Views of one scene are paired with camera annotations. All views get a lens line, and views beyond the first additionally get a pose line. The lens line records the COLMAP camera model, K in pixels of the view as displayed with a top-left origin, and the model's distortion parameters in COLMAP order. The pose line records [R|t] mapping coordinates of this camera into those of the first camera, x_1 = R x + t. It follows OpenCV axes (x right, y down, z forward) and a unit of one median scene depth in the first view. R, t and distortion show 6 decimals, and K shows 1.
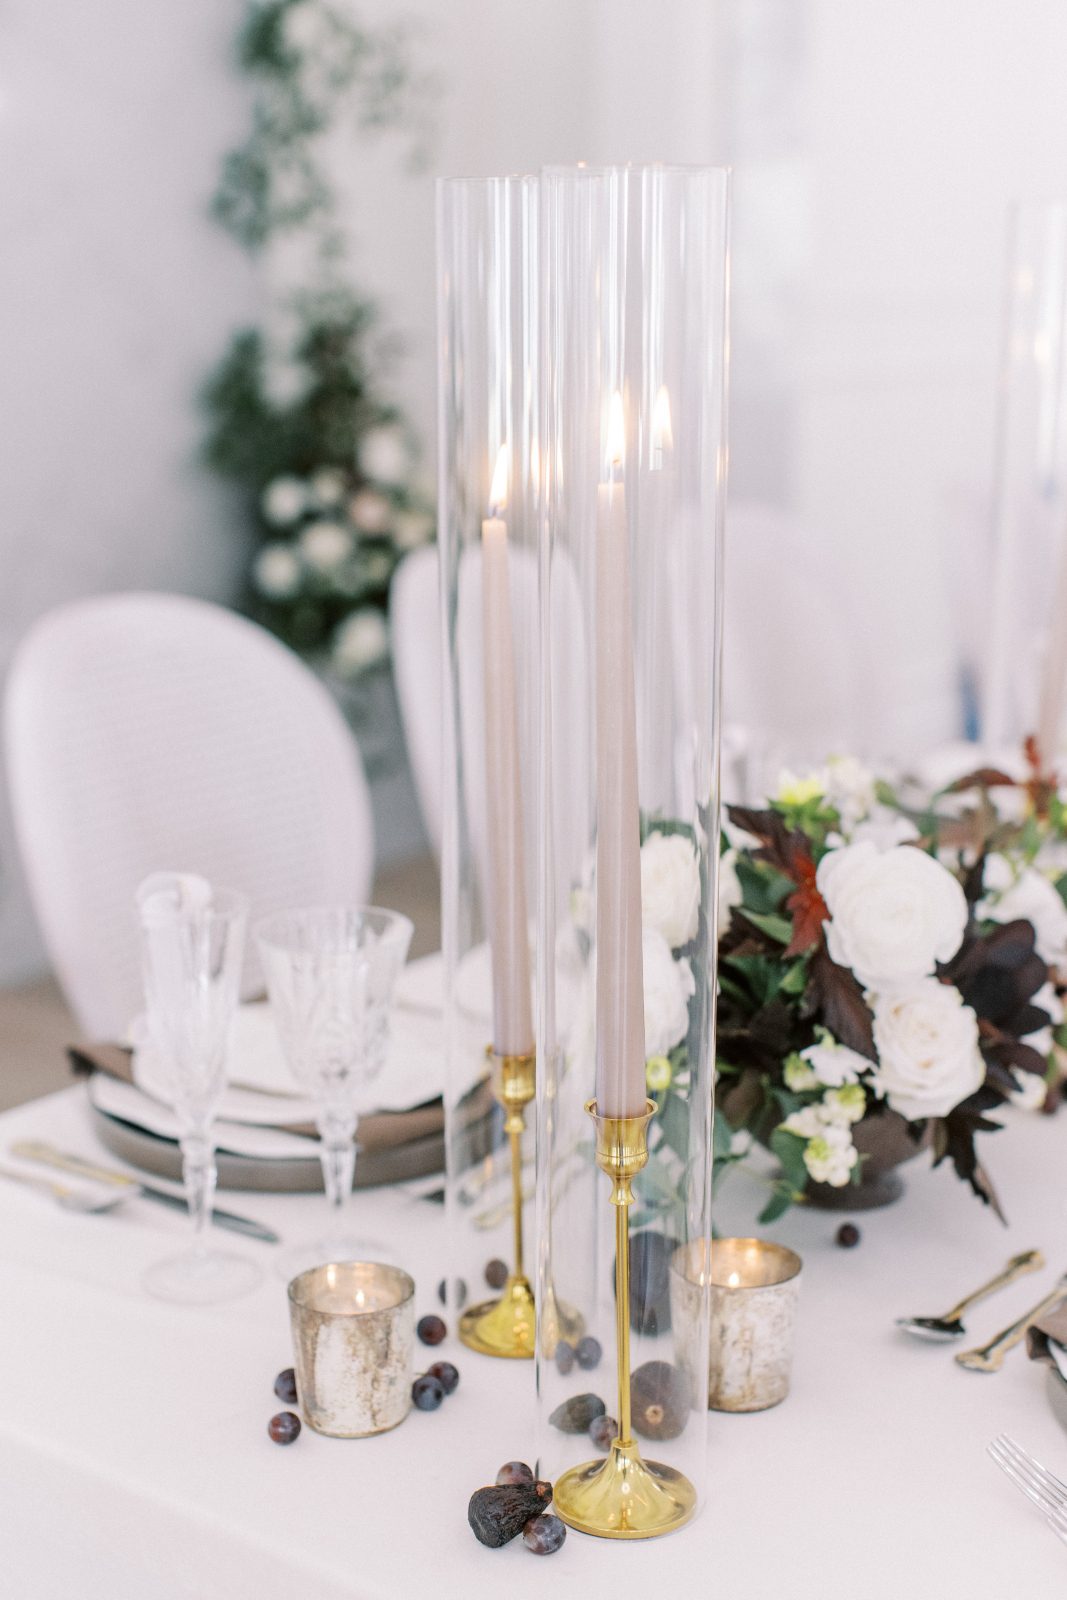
lens RADIAL K [[2929.0, 0, 547.2], [0, 2929.0, 770.6], [0, 0, 1]] dist [0.021268, -0.142321]
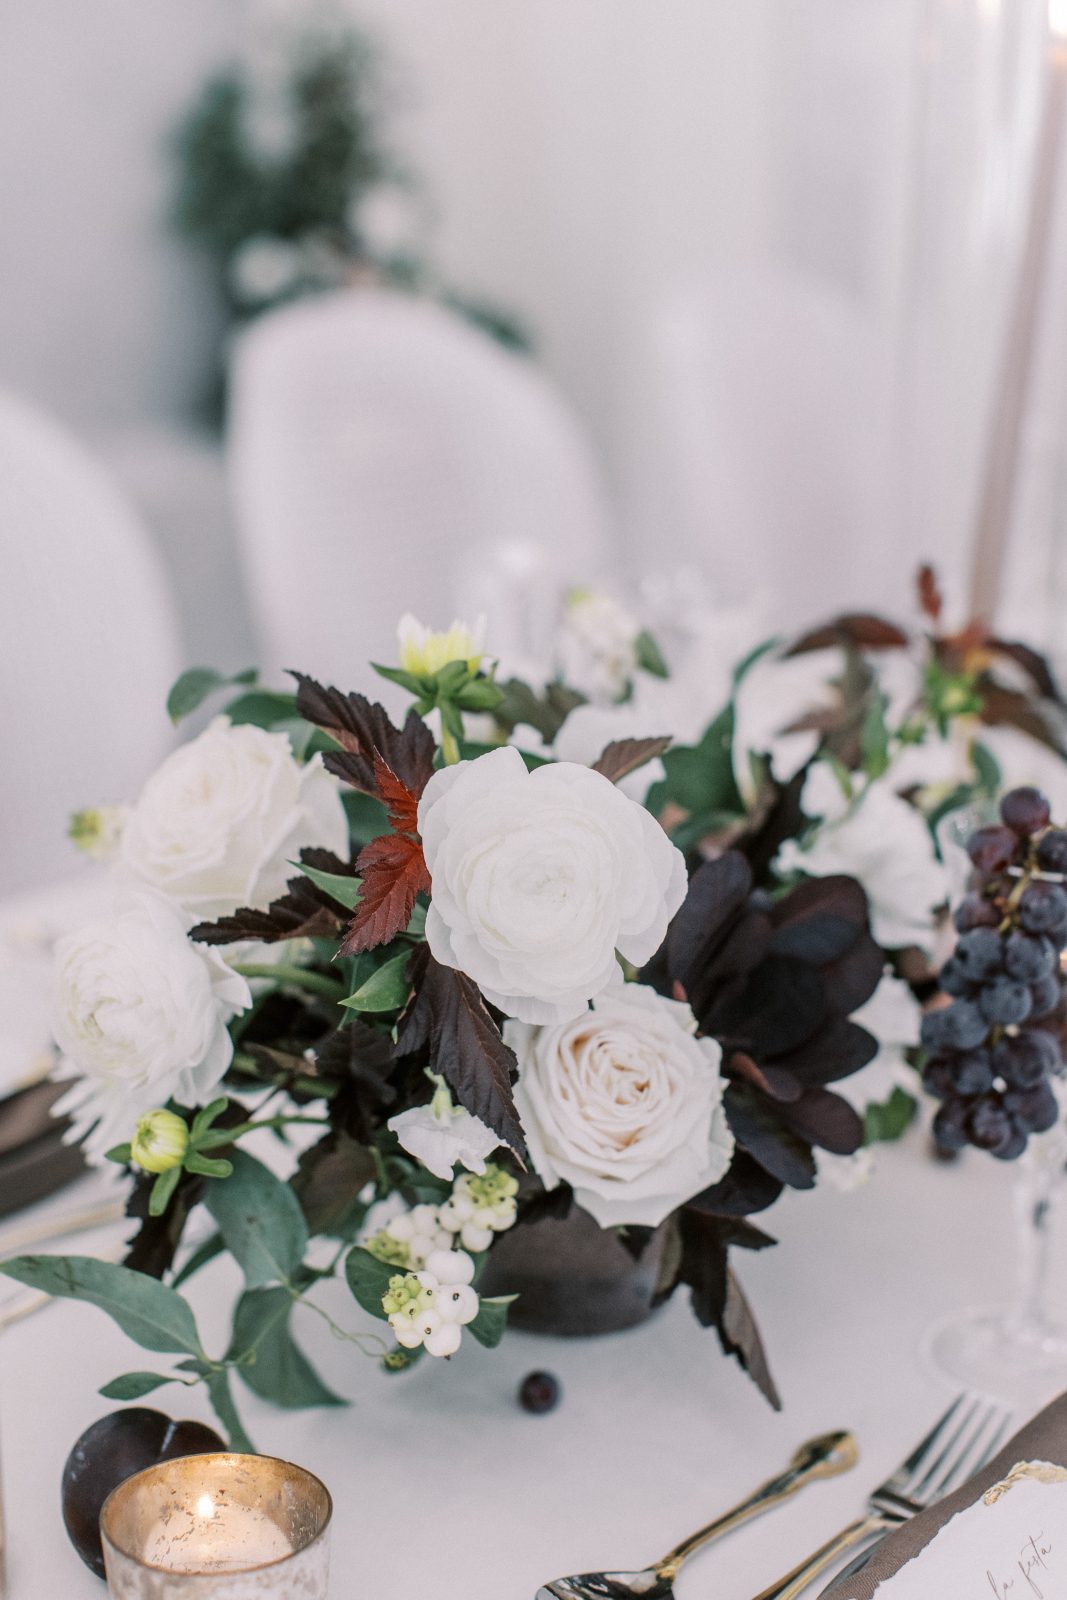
lens RADIAL K [[2929.0, 0, 547.2], [0, 2929.0, 770.6], [0, 0, 1]] dist [0.021268, -0.142321]
pose [[0.997164, 0.022288, -0.071882, 0.150664], [-0.017848, 0.997927, 0.061826, -0.006405], [0.073111, -0.060368, 0.995495, 0.424667]]
